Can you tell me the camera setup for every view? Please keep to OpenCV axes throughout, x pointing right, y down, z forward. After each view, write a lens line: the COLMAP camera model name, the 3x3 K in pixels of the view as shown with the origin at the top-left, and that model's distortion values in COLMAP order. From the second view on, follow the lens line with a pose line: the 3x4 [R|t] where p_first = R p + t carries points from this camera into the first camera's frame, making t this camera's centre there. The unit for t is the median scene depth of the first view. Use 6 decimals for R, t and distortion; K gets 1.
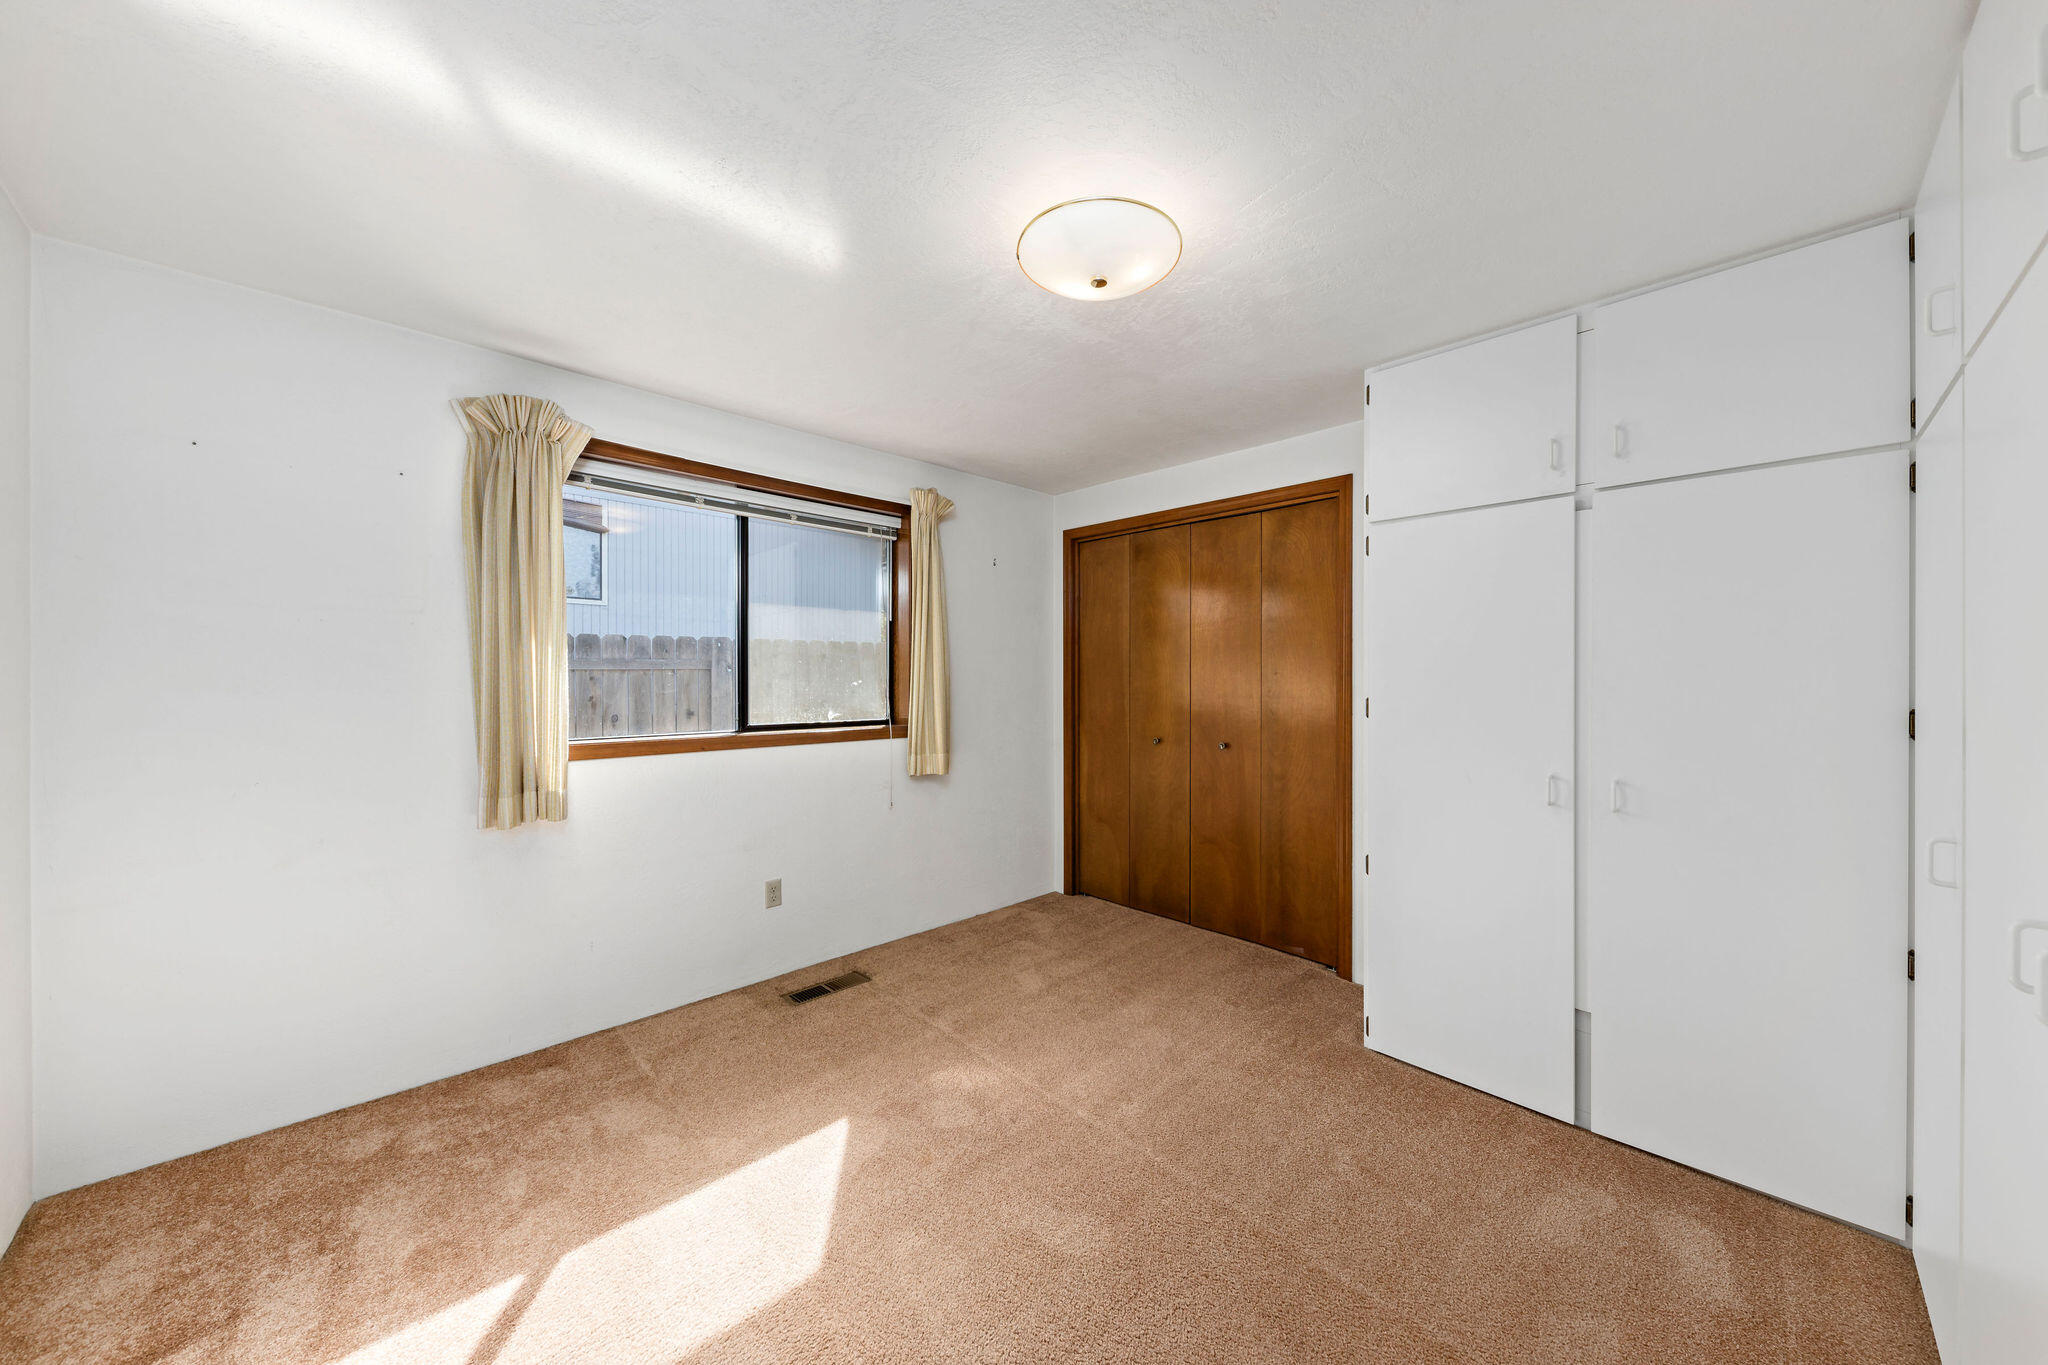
lens RADIAL K [[713.5, 0, 1035.6], [0, 713.5, 678.4], [0, 0, 1]] dist [0.000410, -0.000197]
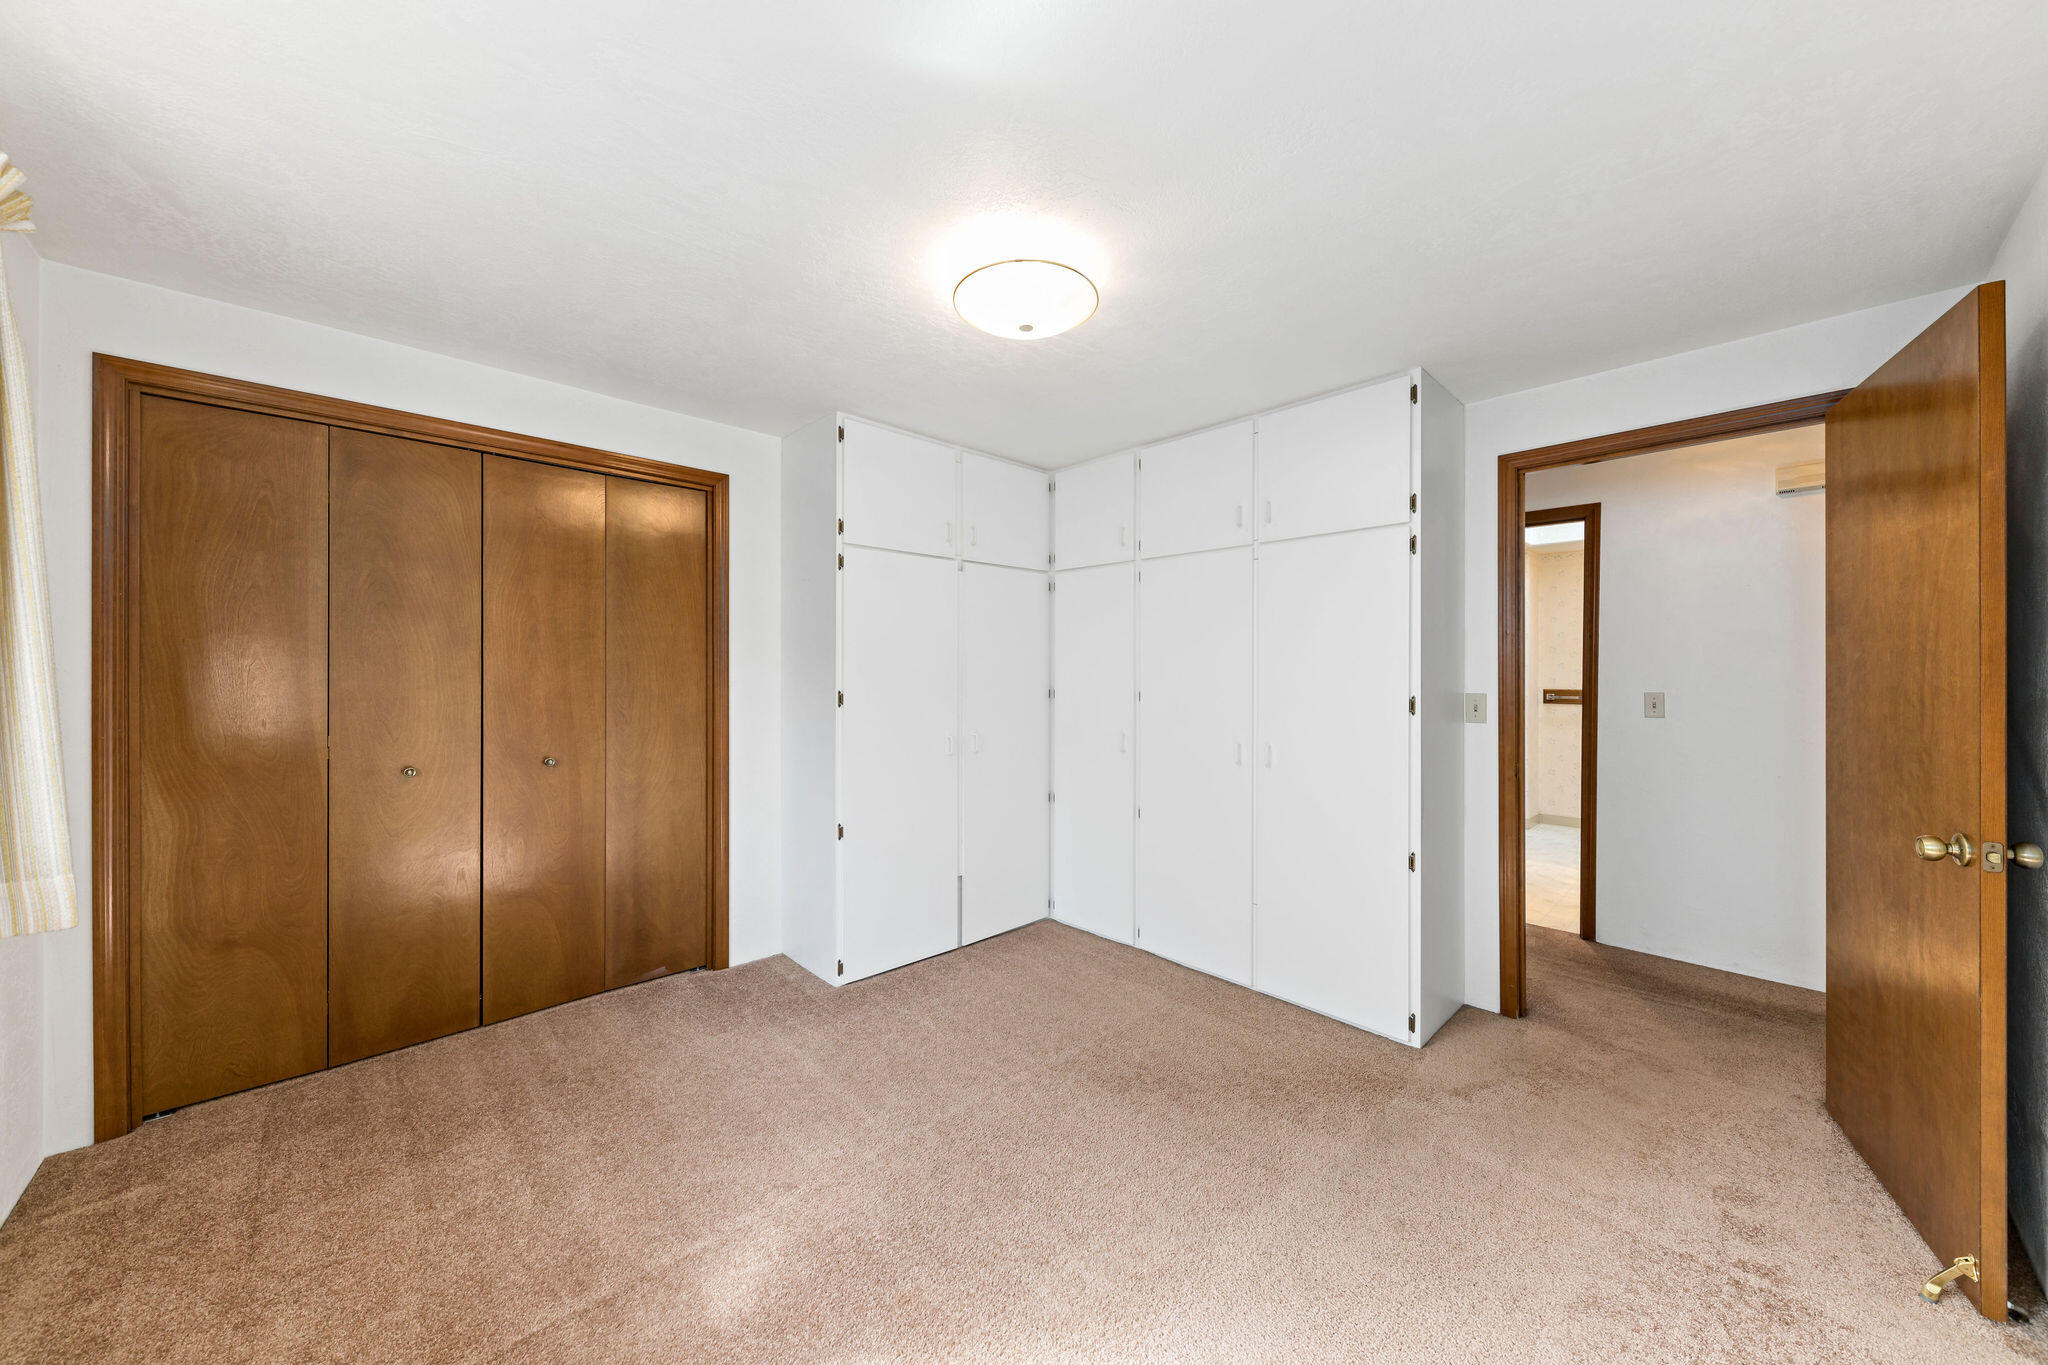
lens RADIAL K [[713.5, 0, 1032.5], [0, 713.5, 678.2], [0, 0, 1]] dist [0.000410, -0.000197]
pose [[0.004246, -0.004165, 0.999982, -0.505456], [0.002028, 0.999989, 0.004156, 0.002007], [-0.999989, 0.002010, 0.004255, 0.480116]]
